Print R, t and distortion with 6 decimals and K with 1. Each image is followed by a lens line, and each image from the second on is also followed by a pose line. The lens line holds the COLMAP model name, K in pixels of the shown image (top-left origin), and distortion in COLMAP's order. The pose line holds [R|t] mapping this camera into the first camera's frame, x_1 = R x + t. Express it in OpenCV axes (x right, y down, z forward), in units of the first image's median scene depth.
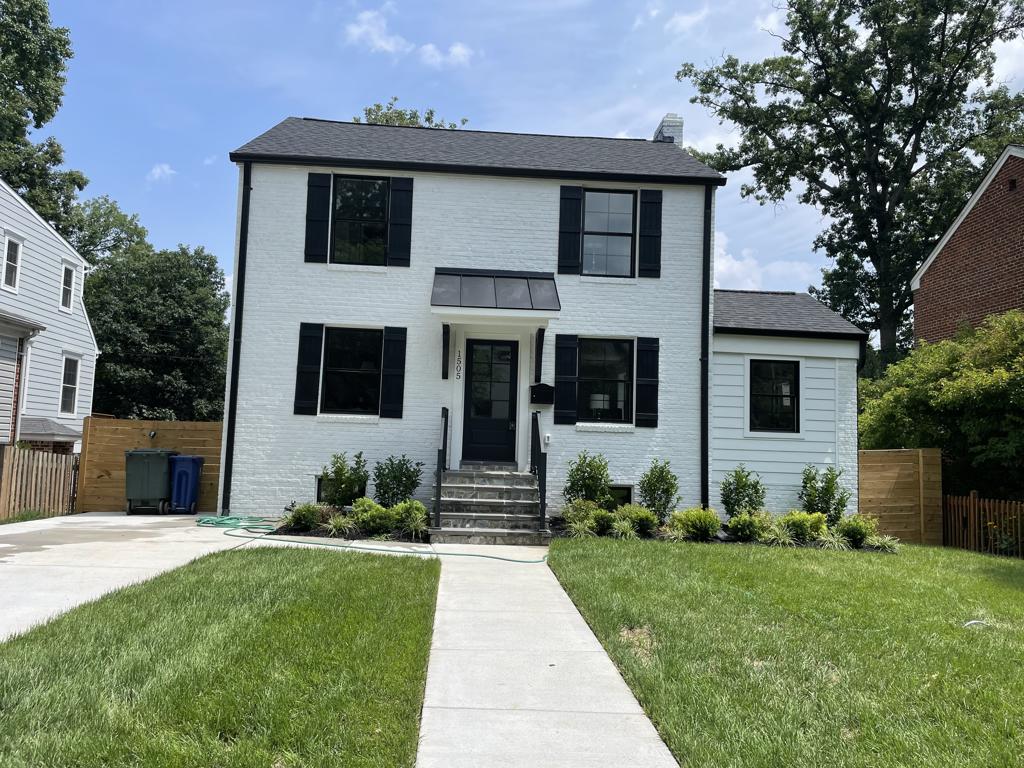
lens RADIAL K [[777.2, 0, 512.0], [0, 777.2, 384.0], [0, 0, 1]] dist [0.045310, -0.003690]
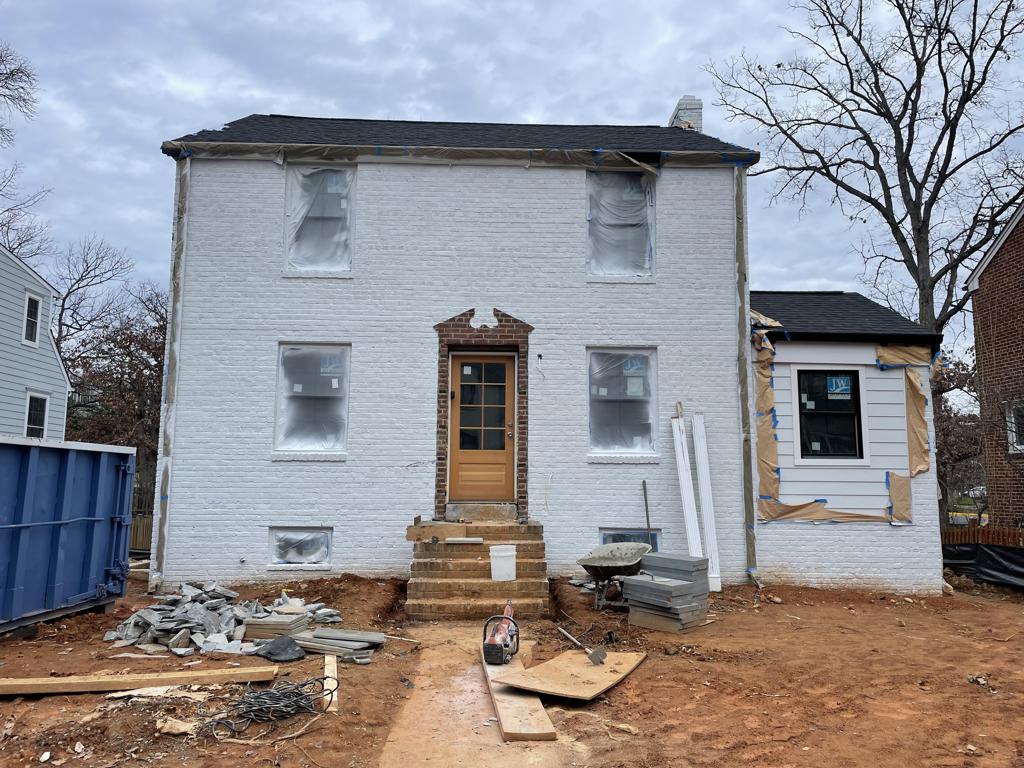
lens RADIAL K [[773.2, 0, 516.1], [0, 773.2, 373.7], [0, 0, 1]] dist [0.053150, -0.068289]
pose [[0.999297, -0.029676, -0.022929, 0.028087], [0.028443, 0.998224, -0.052339, 0.006780], [0.024441, 0.051650, 0.998366, 0.179452]]
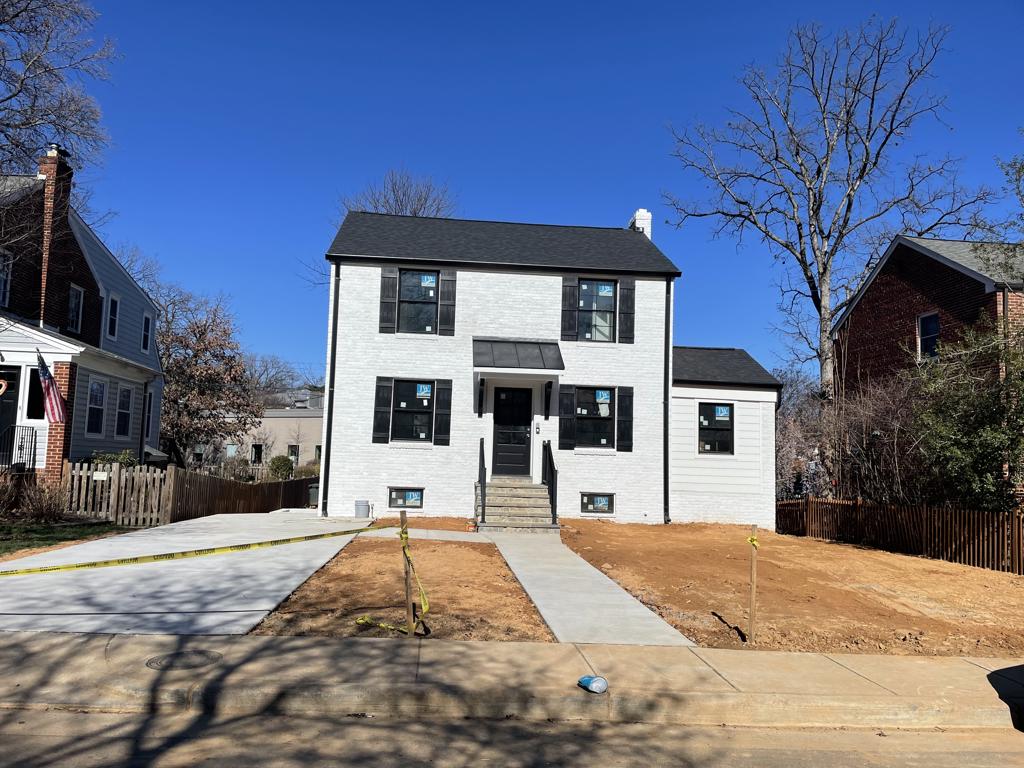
lens RADIAL K [[783.0, 0, 512.0], [0, 783.0, 384.0], [0, 0, 1]] dist [0.096539, 0.000521]
pose [[0.999402, 0.001160, 0.034560, -0.076377], [-0.000616, 0.999876, -0.015741, -0.041977], [-0.034574, 0.015711, 0.999279, -0.394151]]
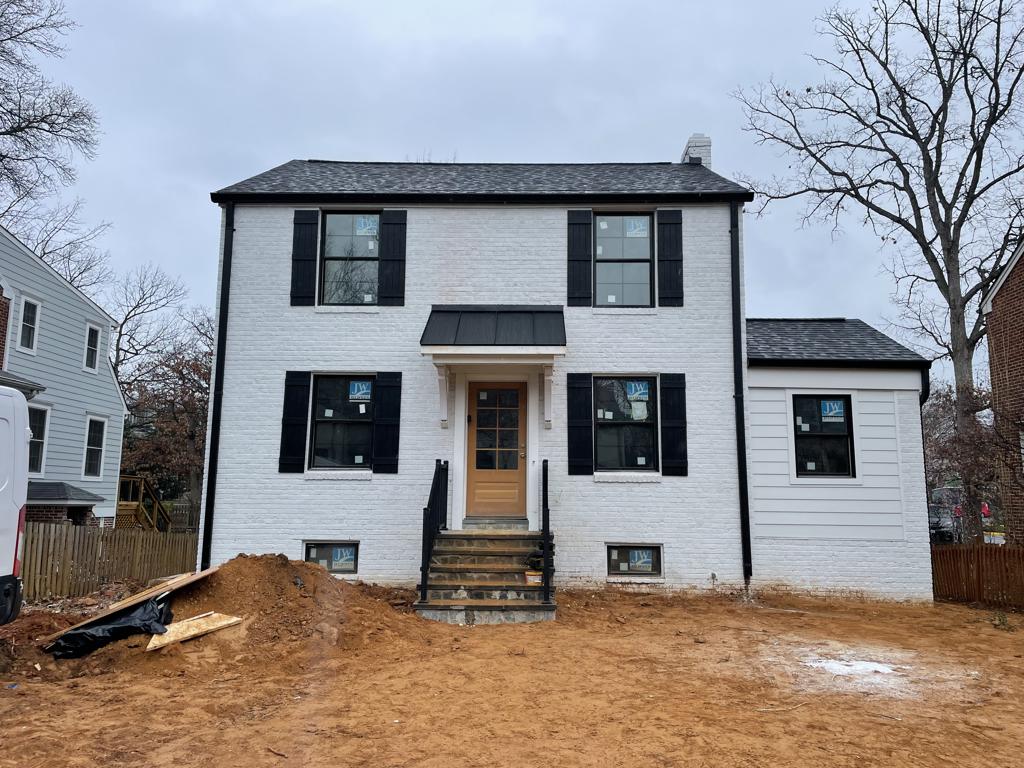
lens RADIAL K [[776.0, 0, 524.3], [0, 776.0, 372.3], [0, 0, 1]] dist [0.057170, -0.066055]
pose [[0.996793, -0.036468, -0.071225, 0.069978], [0.030801, 0.996391, -0.079098, 0.003849], [0.073852, 0.076650, 0.994319, 0.109116]]
